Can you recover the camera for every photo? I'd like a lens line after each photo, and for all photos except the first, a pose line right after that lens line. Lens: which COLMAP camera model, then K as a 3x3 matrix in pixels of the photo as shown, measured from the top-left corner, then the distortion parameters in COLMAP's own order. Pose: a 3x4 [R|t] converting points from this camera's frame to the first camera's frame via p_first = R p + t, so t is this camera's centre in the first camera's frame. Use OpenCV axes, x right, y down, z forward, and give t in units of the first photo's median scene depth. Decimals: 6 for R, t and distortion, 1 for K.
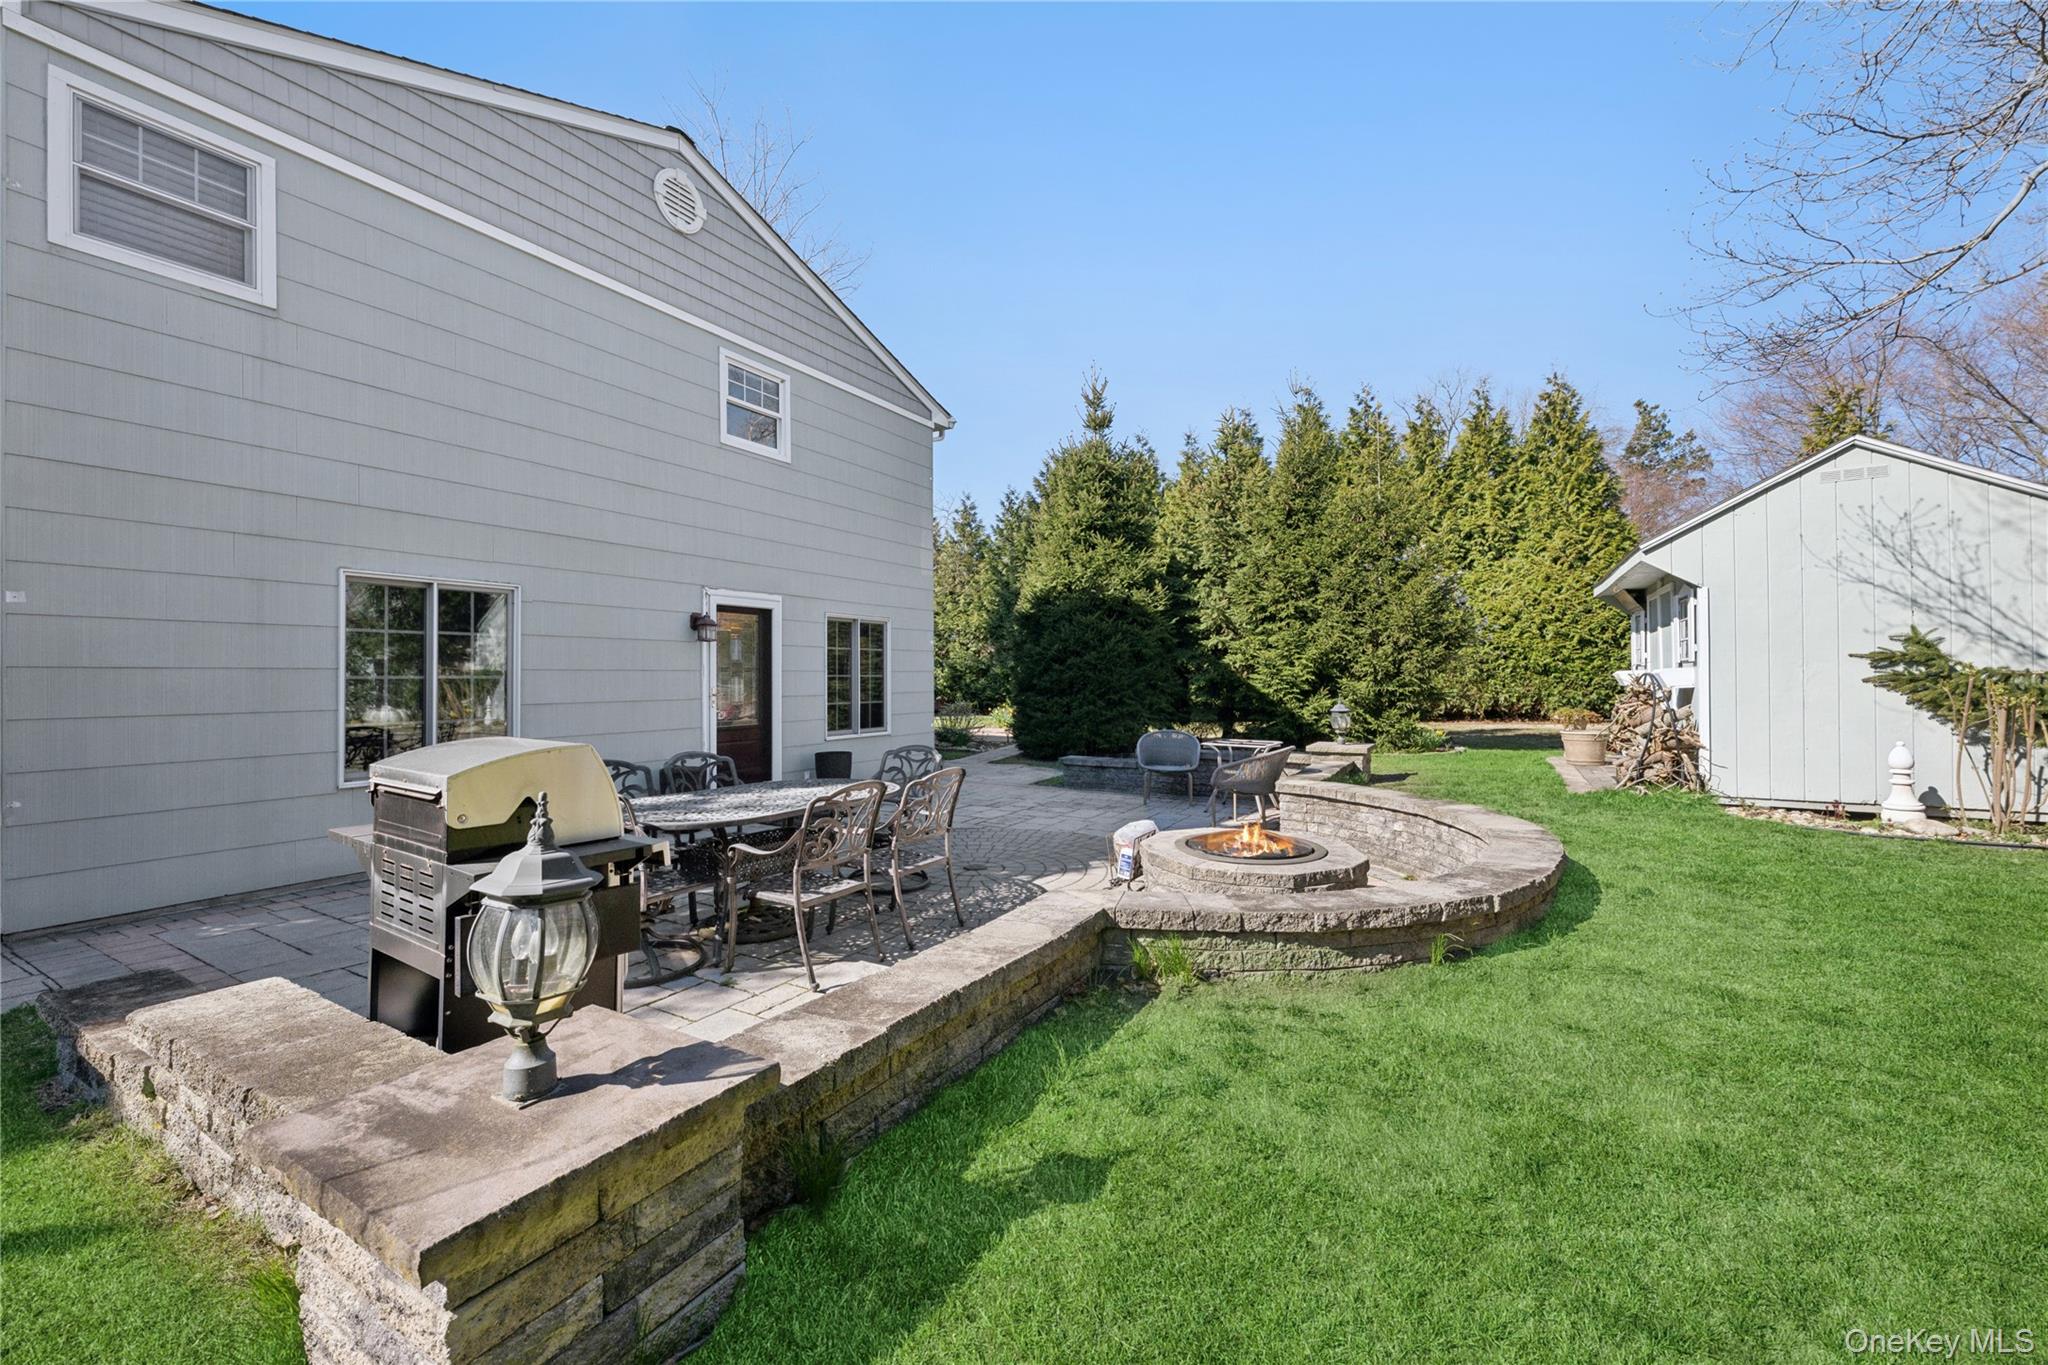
lens RADIAL K [[843.5, 0, 1014.4], [0, 843.5, 672.4], [0, 0, 1]] dist [0.002045, 0.000179]
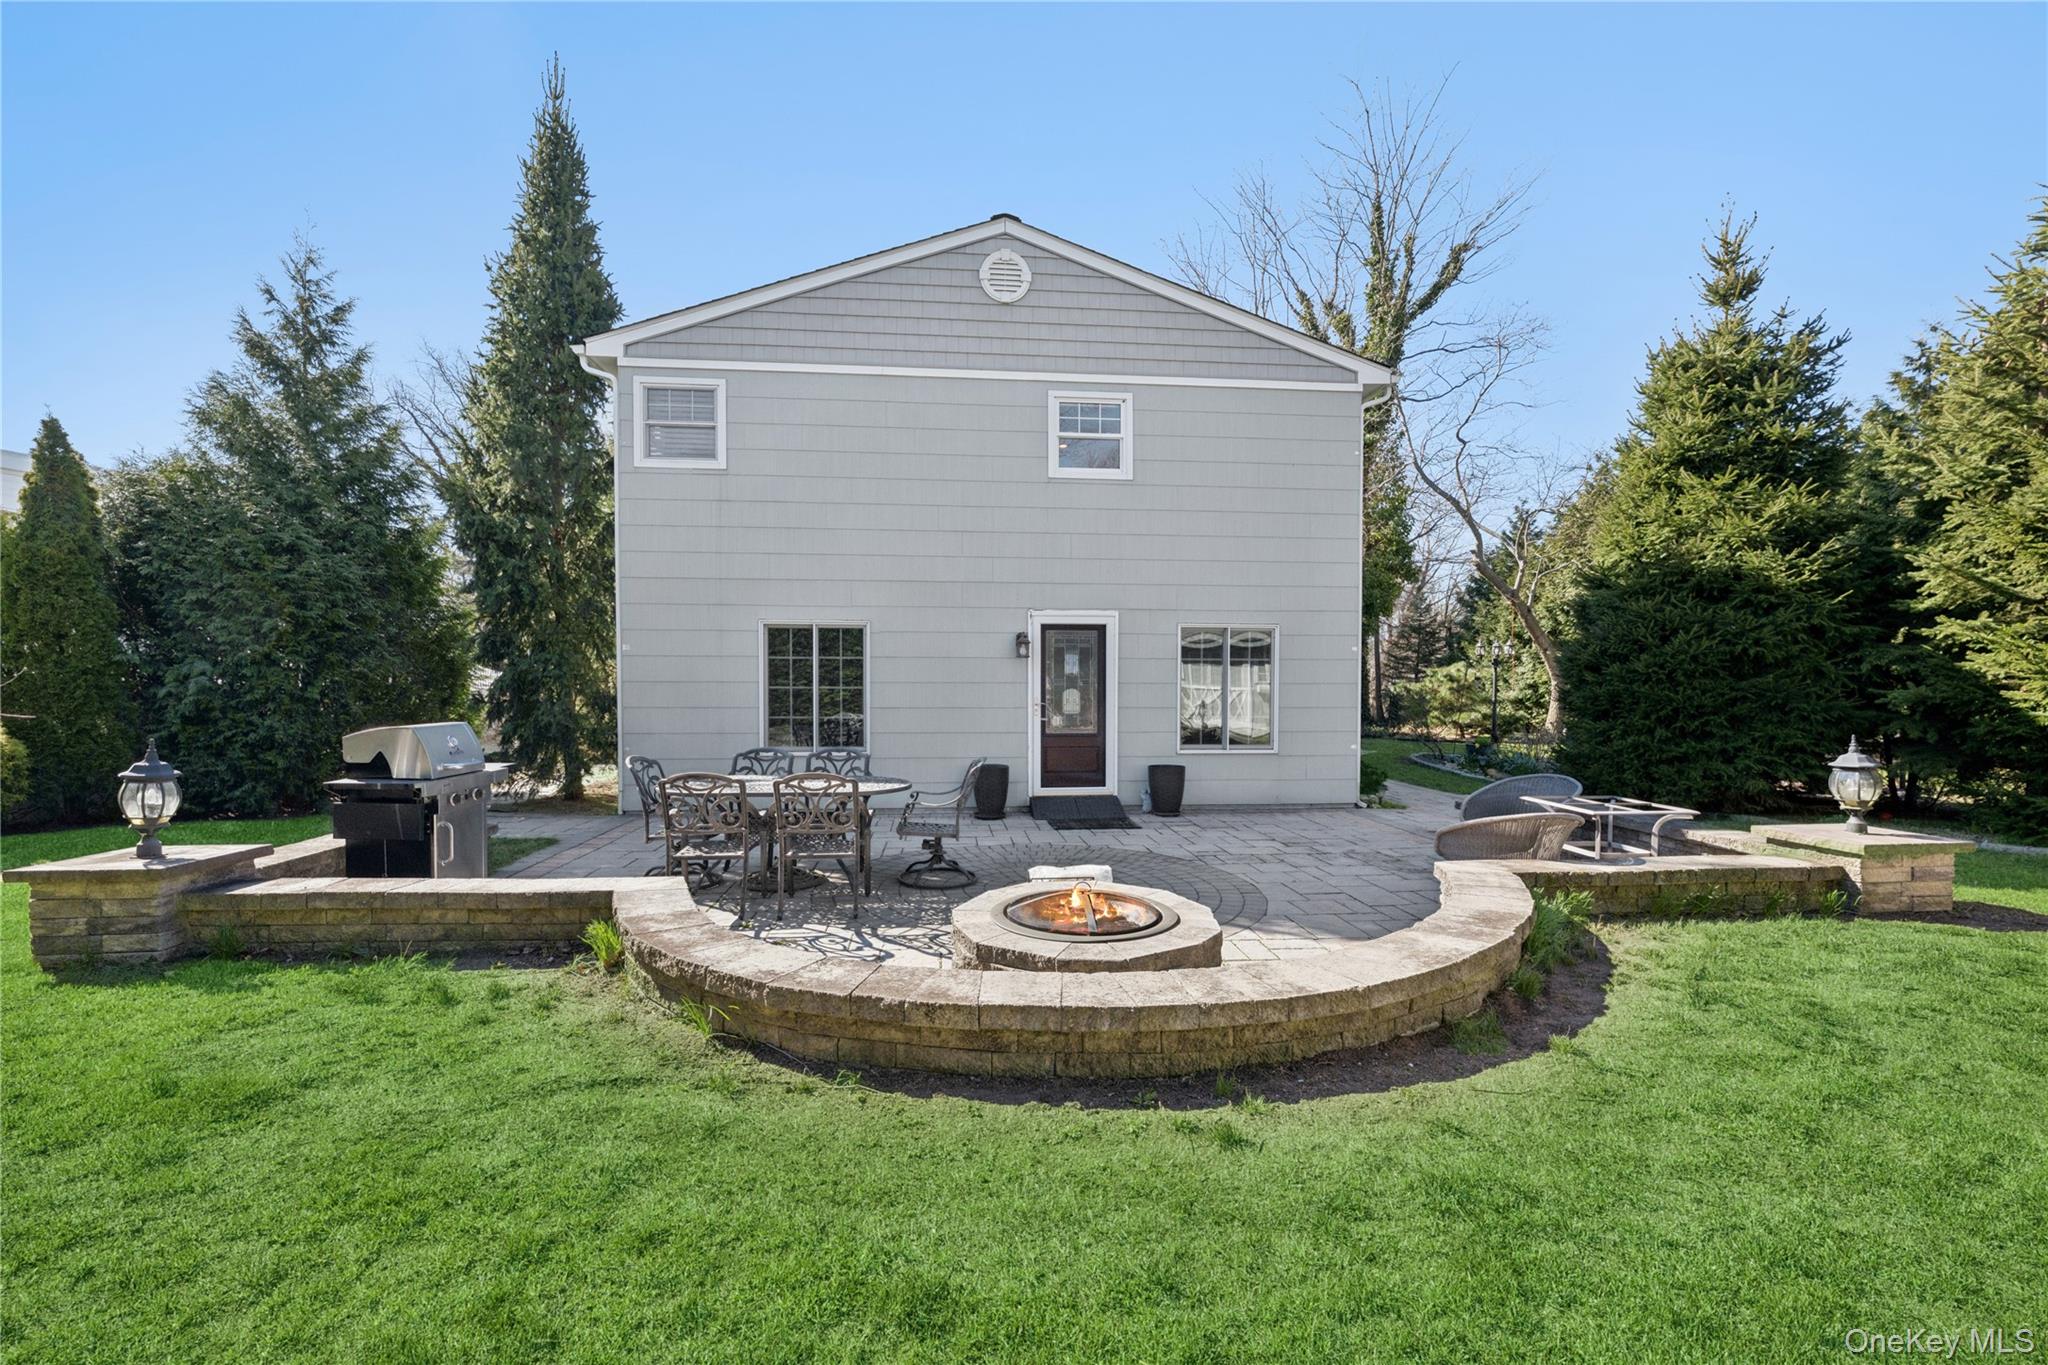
lens RADIAL K [[858.2, 0, 1022.5], [0, 858.2, 713.5], [0, 0, 1]] dist [0.000013, 0.000087]
pose [[0.569515, 0.031545, -0.821375, 0.547450], [-0.001390, 0.999299, 0.037414, -0.004202], [0.821979, -0.020166, 0.569160, 0.309704]]
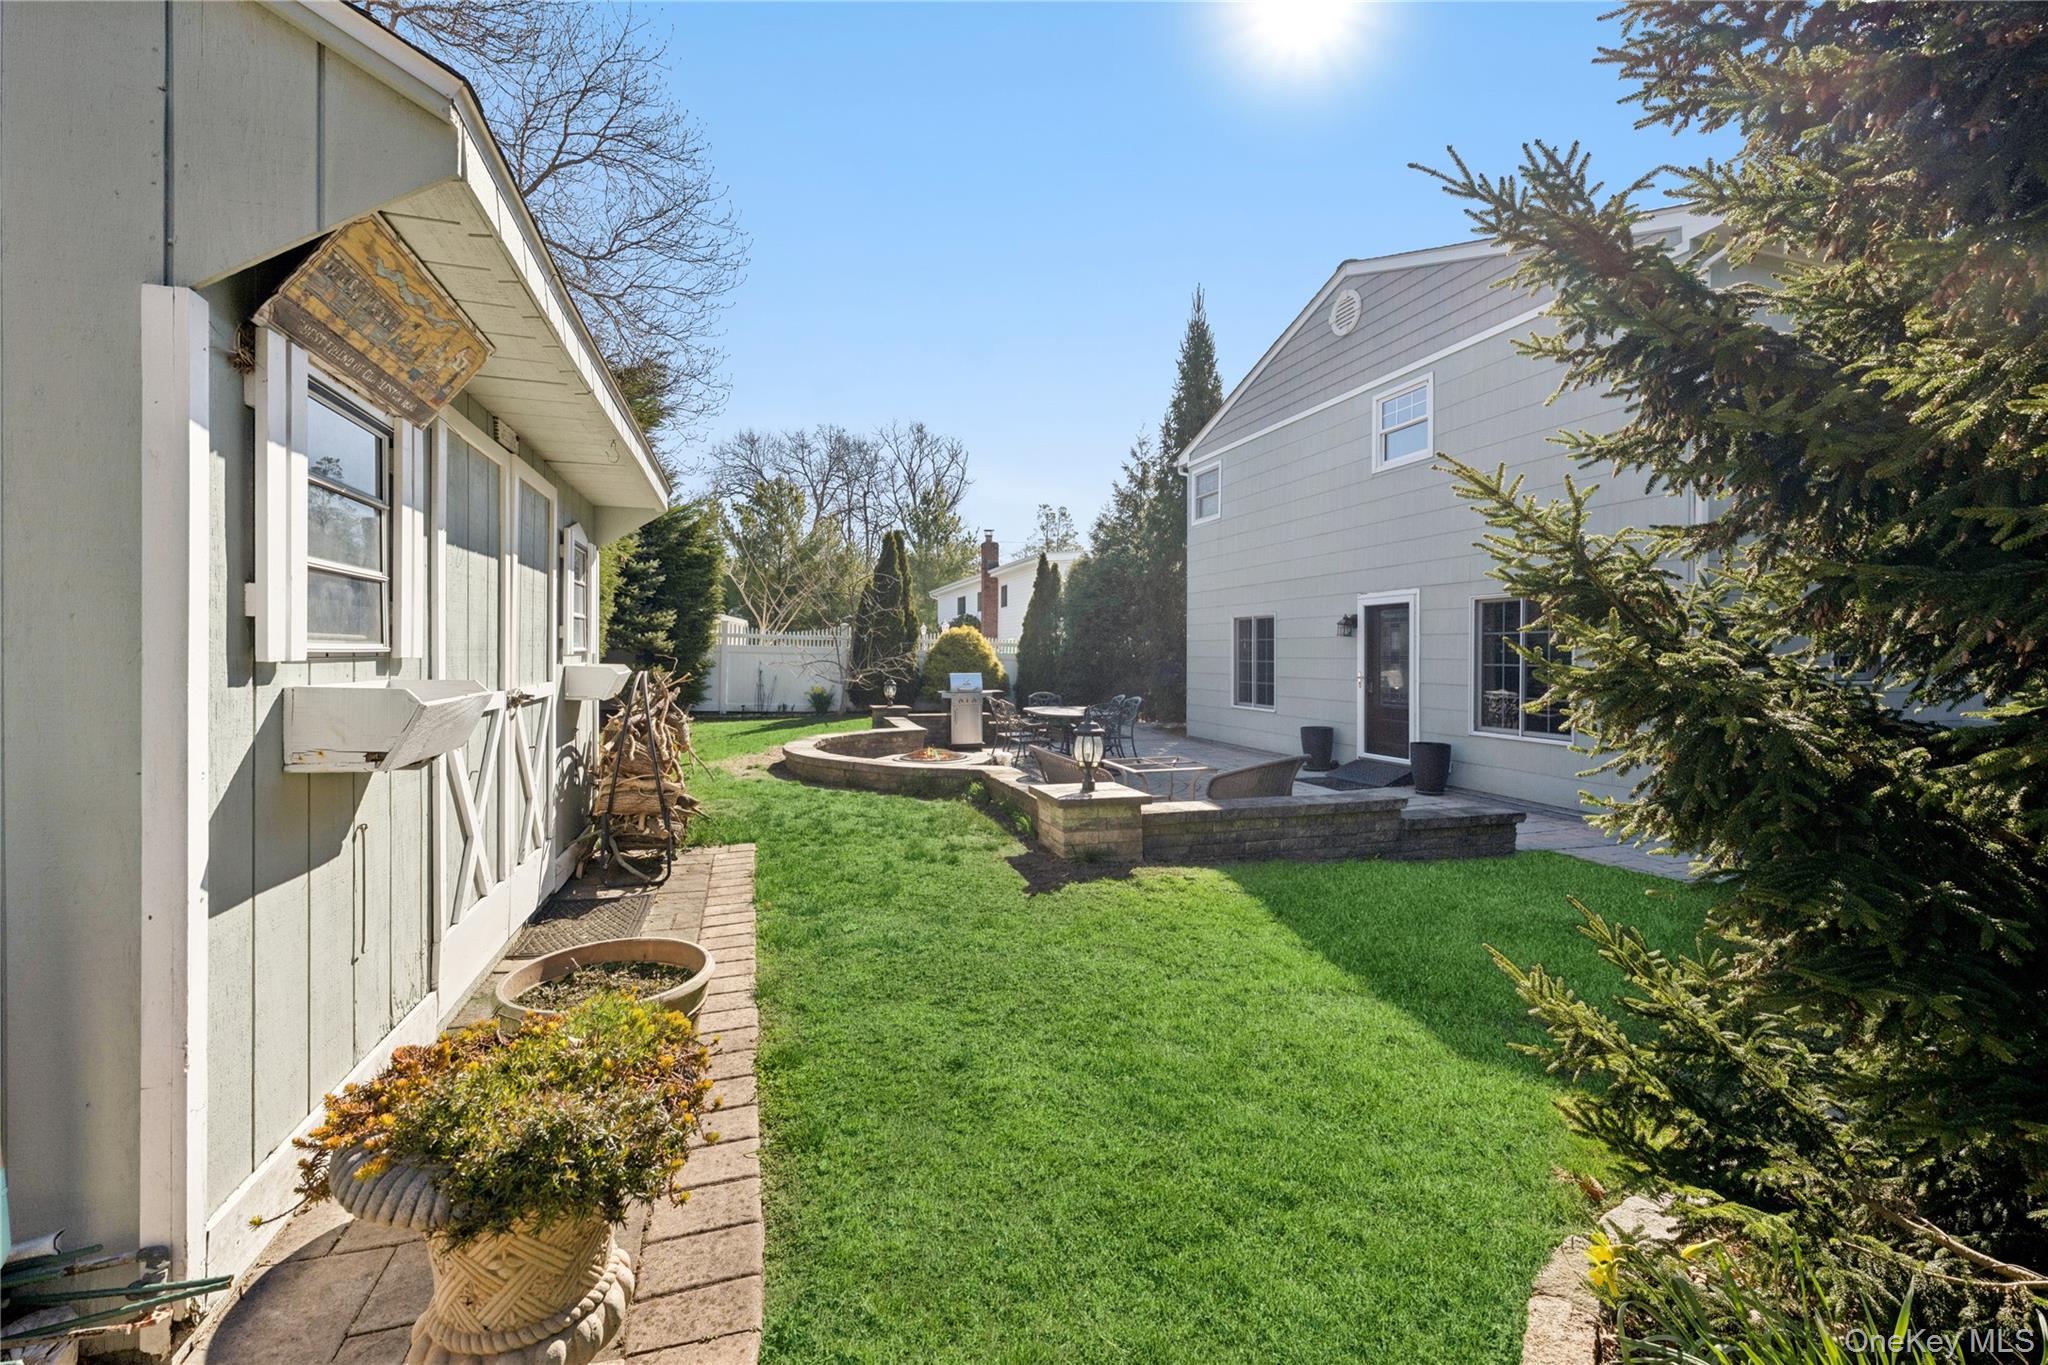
lens RADIAL K [[843.5, 0, 1014.4], [0, 843.5, 672.4], [0, 0, 1]] dist [0.002045, 0.000179]
pose [[-0.665915, -0.001060, -0.746027, 0.882720], [-0.009692, 0.999927, 0.007230, 0.012893], [0.745965, 0.012045, -0.665876, 1.379761]]
